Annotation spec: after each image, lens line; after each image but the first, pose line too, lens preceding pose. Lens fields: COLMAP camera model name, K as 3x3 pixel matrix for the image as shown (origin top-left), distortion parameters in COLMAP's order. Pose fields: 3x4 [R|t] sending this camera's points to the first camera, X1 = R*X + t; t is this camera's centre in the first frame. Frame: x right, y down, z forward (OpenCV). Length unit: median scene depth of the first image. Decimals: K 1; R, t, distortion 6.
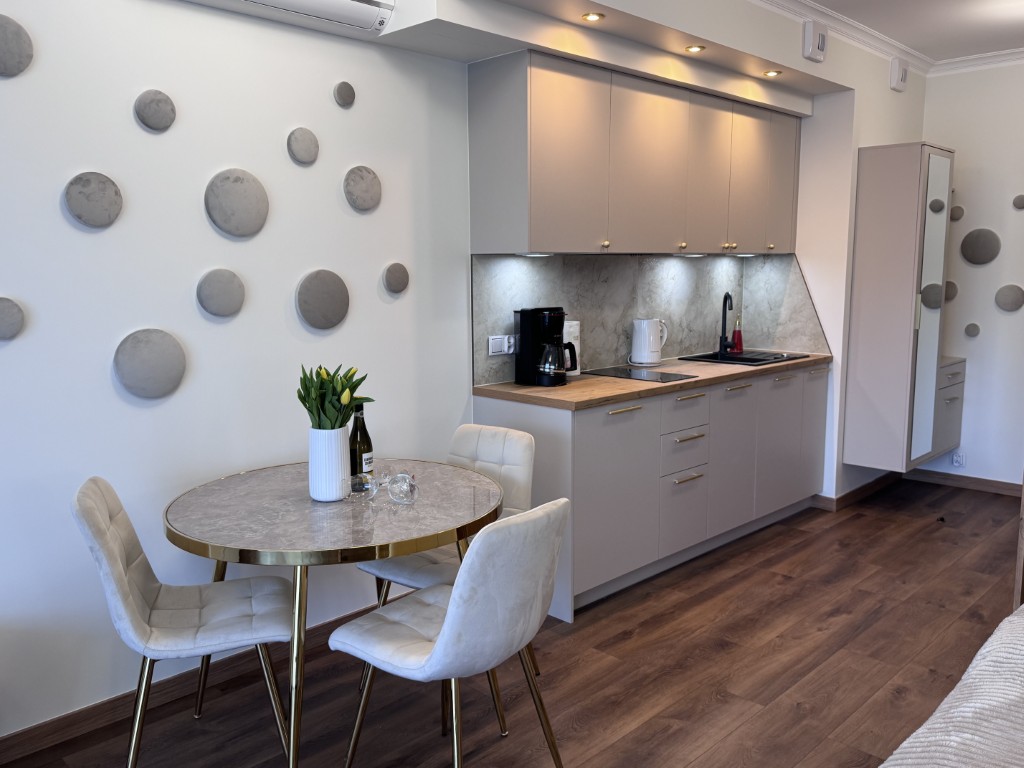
lens RADIAL K [[831.4, 0, 503.1], [0, 831.4, 378.4], [0, 0, 1]] dist [0.103026, -0.030700]
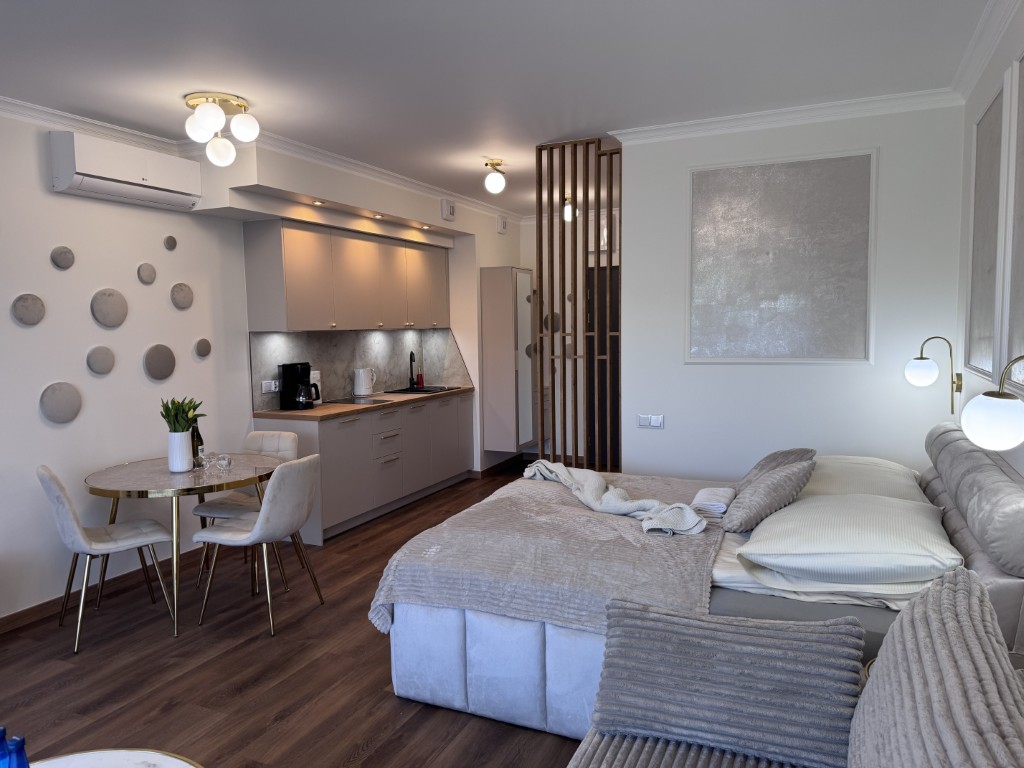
lens RADIAL K [[713.8, 0, 515.7], [0, 713.8, 382.8], [0, 0, 1]] dist [0.035090, -0.036966]
pose [[0.935593, -0.040659, 0.350732, -0.049974], [0.060568, 0.997105, -0.045975, 0.050287], [-0.347847, 0.064257, 0.935347, -0.526161]]
